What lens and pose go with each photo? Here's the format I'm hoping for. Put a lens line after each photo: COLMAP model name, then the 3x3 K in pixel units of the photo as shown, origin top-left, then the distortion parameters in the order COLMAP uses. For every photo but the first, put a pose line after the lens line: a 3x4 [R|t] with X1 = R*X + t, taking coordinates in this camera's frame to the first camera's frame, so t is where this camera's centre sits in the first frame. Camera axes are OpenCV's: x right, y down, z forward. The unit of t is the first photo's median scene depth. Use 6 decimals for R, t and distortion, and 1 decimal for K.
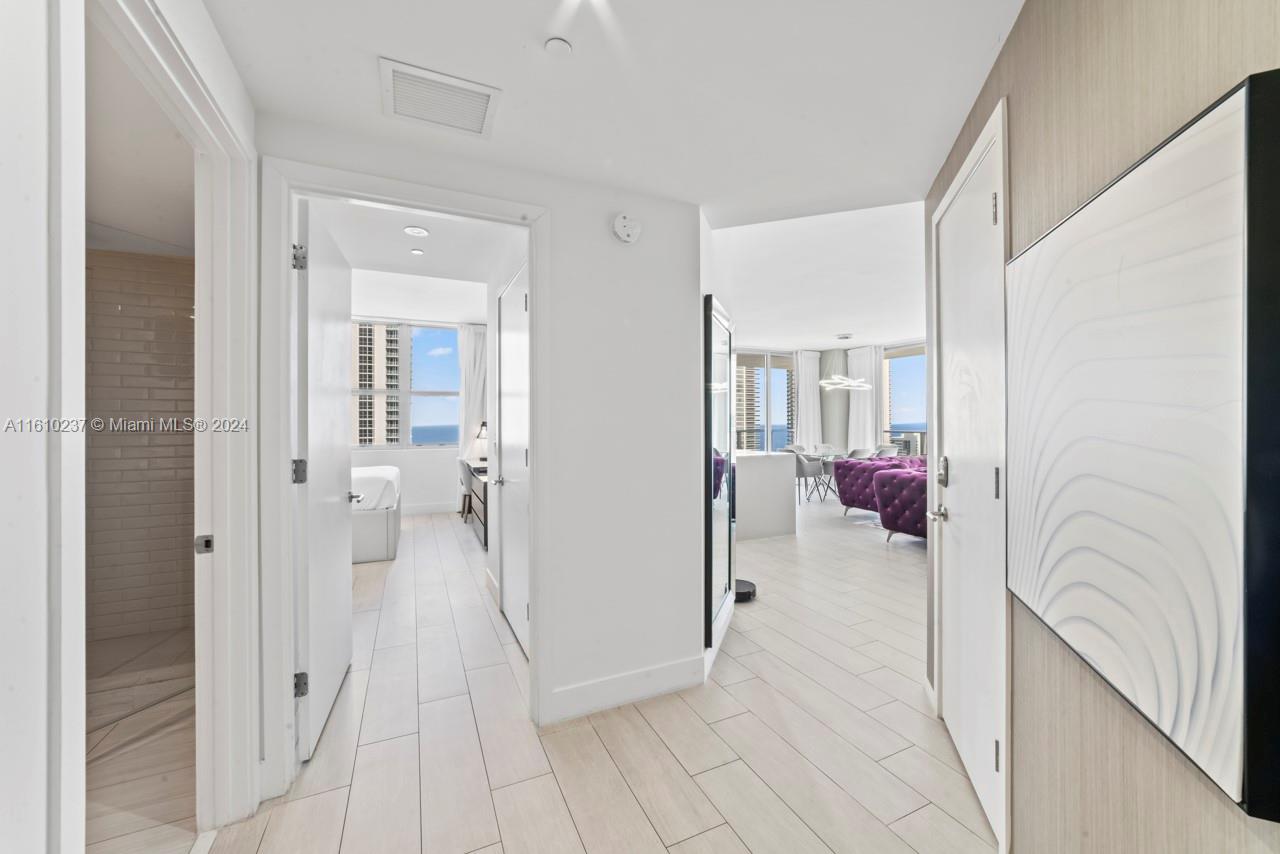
lens RADIAL K [[487.9, 0, 626.3], [0, 487.9, 421.1], [0, 0, 1]] dist [0.002844, 0.000036]
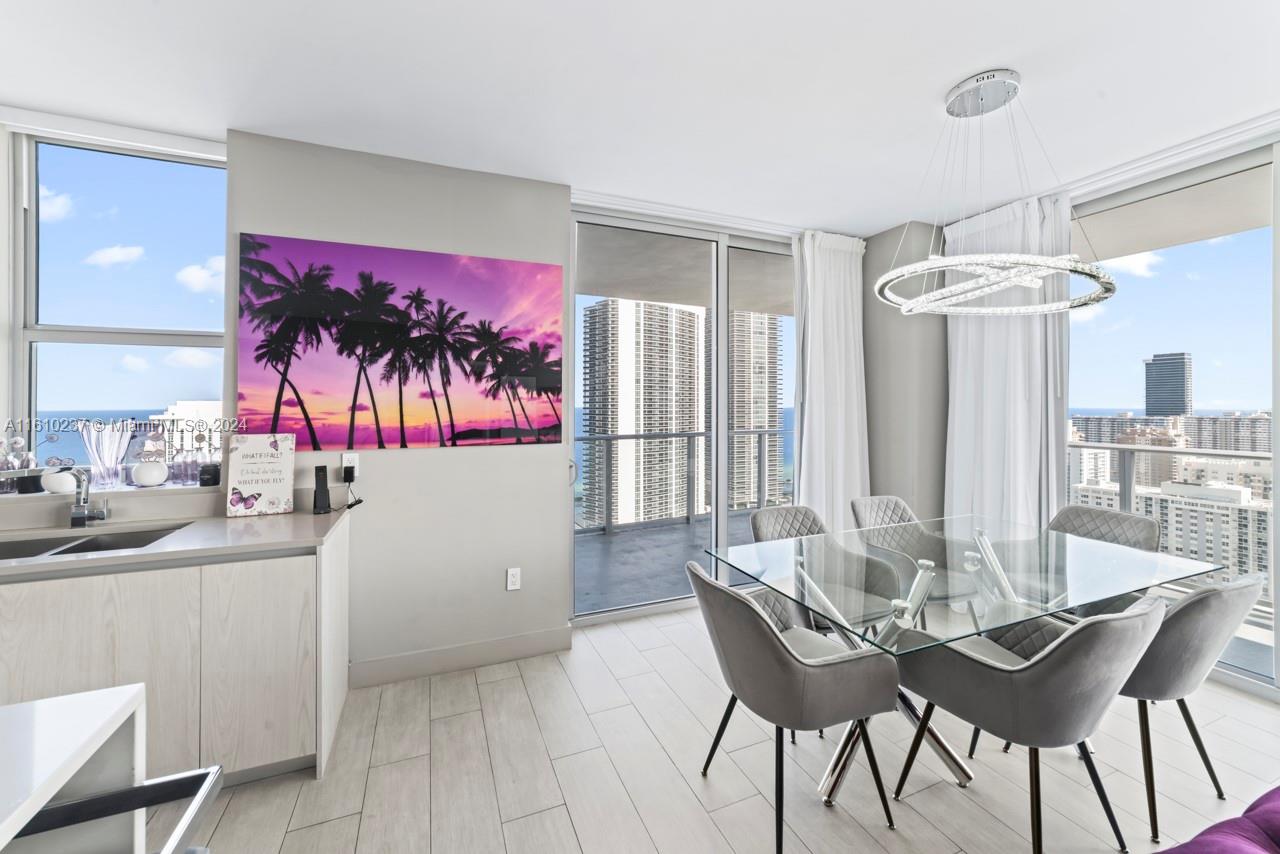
lens RADIAL K [[513.4, 0, 630.6], [0, 513.4, 404.7], [0, 0, 1]] dist [-0.003379, 0.007391]
pose [[0.999803, 0.003161, -0.019617, 0.232672], [-0.003116, 0.999992, 0.002354, -0.015558], [0.019625, -0.002293, 0.999805, 0.621014]]
